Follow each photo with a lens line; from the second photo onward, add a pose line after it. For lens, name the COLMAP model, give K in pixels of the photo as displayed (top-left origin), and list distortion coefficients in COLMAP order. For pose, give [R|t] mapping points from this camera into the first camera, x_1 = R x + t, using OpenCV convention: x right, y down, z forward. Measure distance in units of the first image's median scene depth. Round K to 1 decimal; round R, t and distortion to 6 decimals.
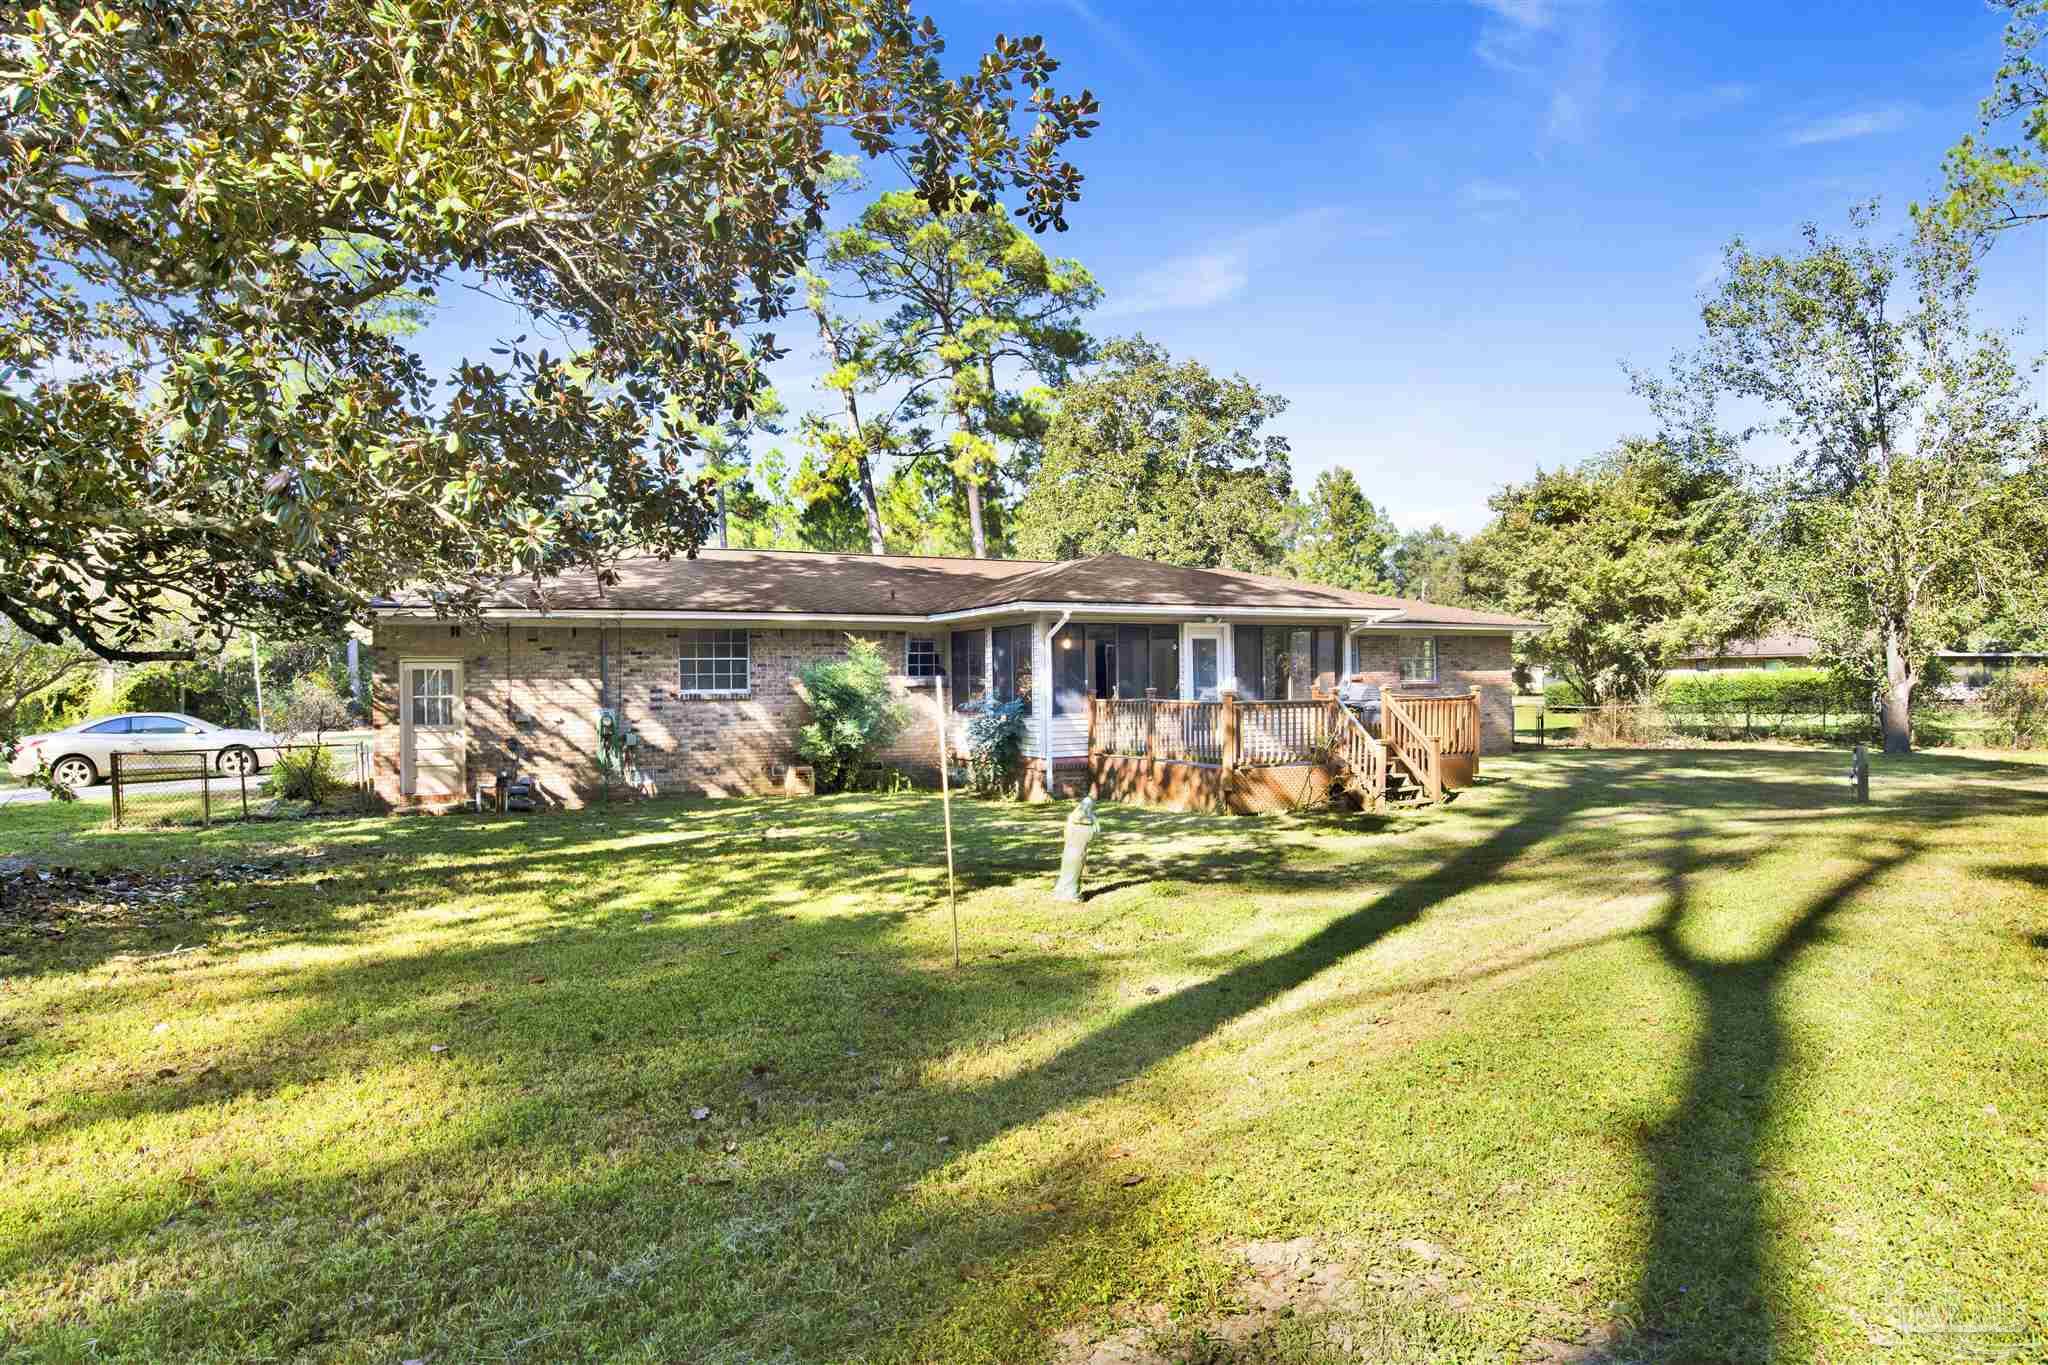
lens RADIAL K [[1179.7, 0, 1024.0], [0, 1179.7, 682.5], [0, 0, 1]] dist [-0.047958, 0.001698]
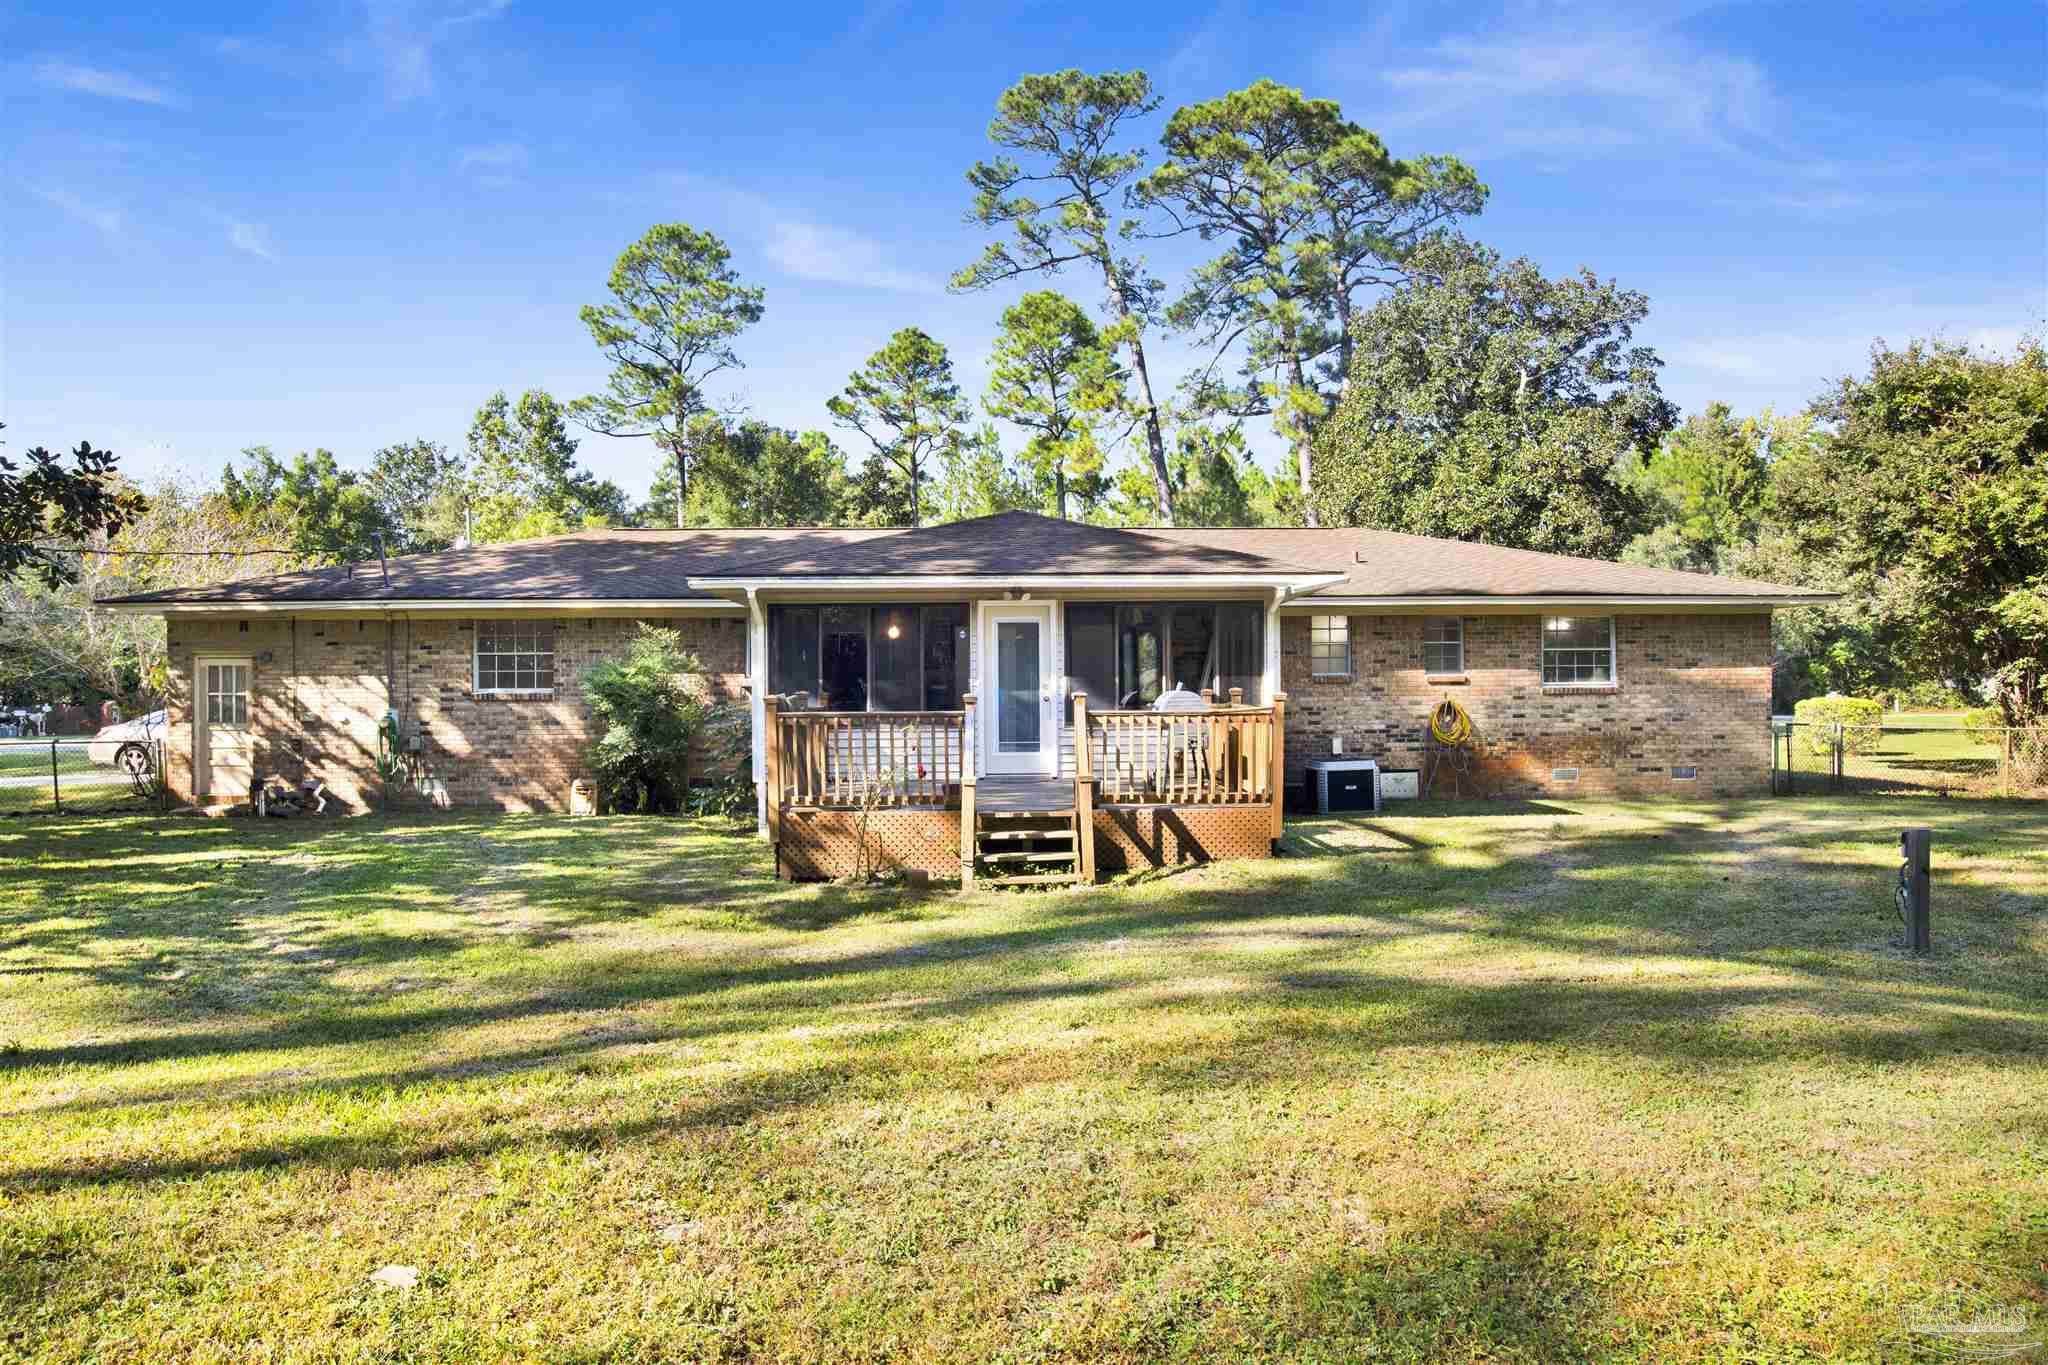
lens RADIAL K [[1267.9, 0, 1024.0], [0, 1267.9, 682.5], [0, 0, 1]] dist [-0.043920, -0.000124]
pose [[0.907012, 0.006259, -0.421058, 0.322113], [-0.004579, 0.999977, 0.005001, -0.003350], [0.421080, -0.002608, 0.907020, 0.205911]]
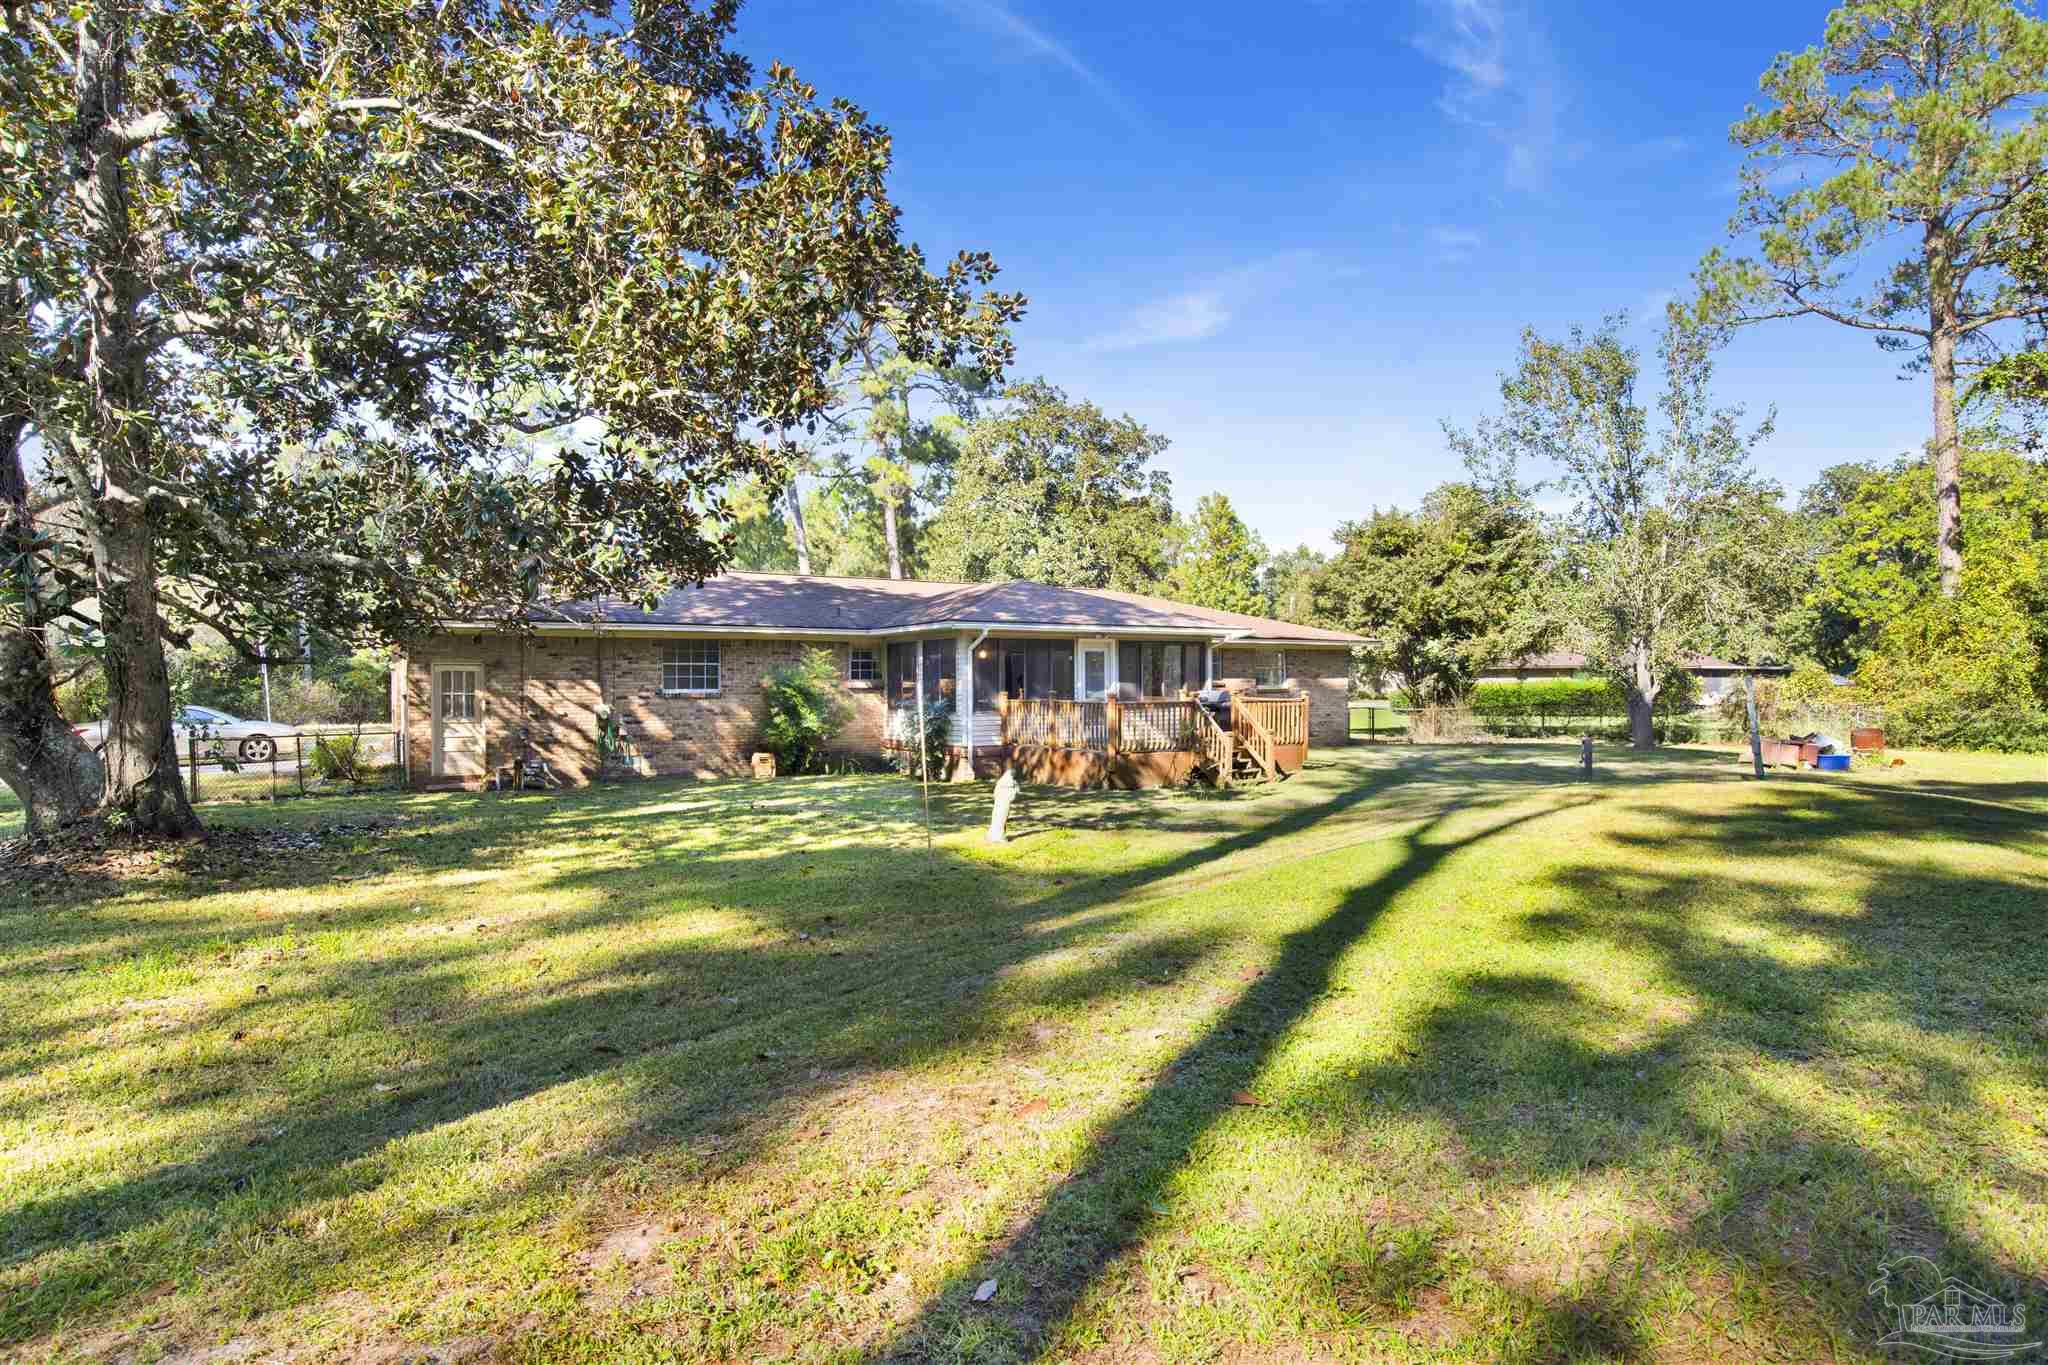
lens RADIAL K [[1119.3, 0, 1012.8], [0, 1119.3, 679.6], [0, 0, 1]] dist [-0.061873, -0.001037]
pose [[0.996854, 0.007884, 0.078873, -0.018915], [-0.007587, 0.999963, -0.004070, -0.001578], [-0.078902, 0.003459, 0.996876, -0.114559]]
